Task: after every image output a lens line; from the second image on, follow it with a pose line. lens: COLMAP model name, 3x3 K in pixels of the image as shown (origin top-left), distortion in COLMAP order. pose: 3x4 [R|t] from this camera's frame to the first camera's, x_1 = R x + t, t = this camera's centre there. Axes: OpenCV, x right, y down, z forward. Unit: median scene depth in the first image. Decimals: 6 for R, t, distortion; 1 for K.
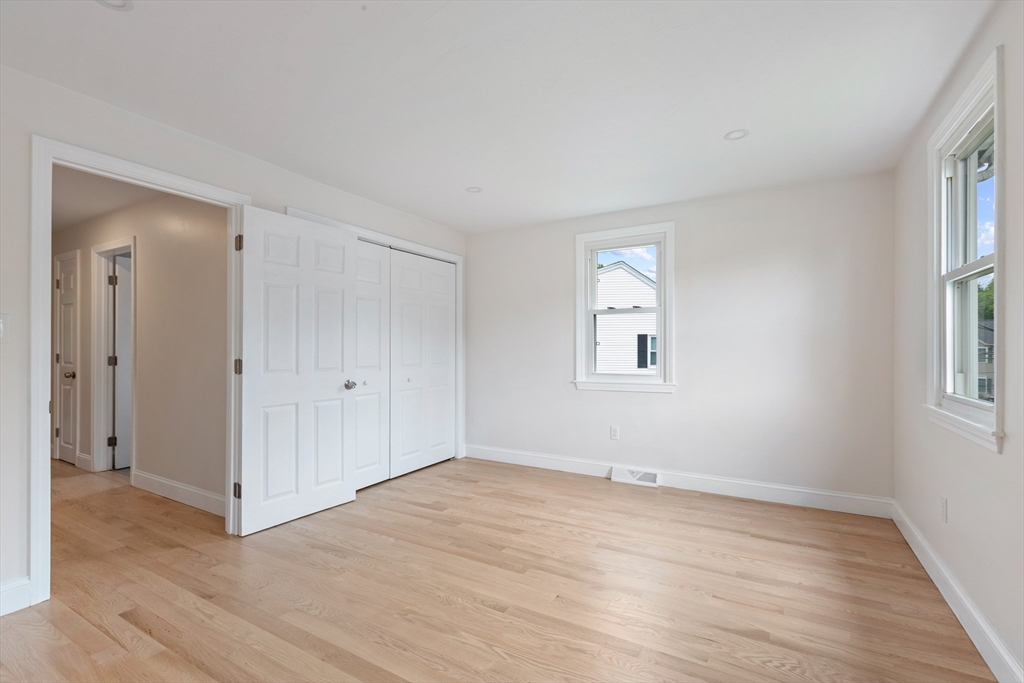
lens RADIAL K [[461.8, 0, 510.7], [0, 461.8, 341.7], [0, 0, 1]] dist [0.001339, 0.000200]
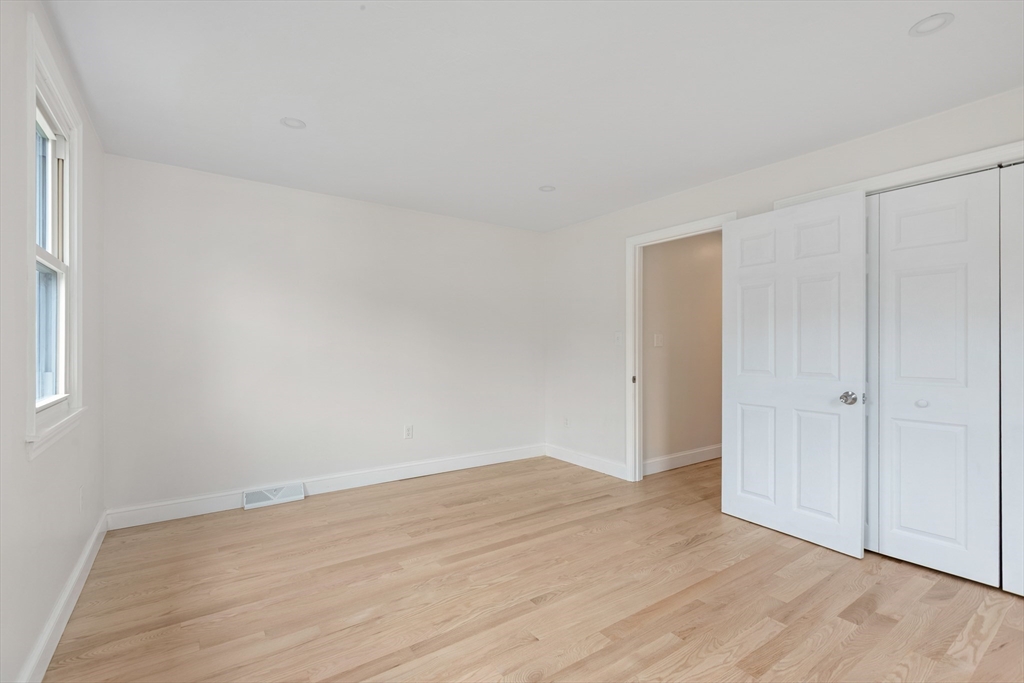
lens RADIAL K [[461.8, 0, 510.4], [0, 461.8, 346.8], [0, 0, 1]] dist [0.001339, 0.000200]
pose [[-0.420333, -0.003172, -0.907364, 0.652176], [0.008828, 0.999932, -0.007585, 0.013012], [0.907327, -0.011199, -0.420277, 0.959951]]
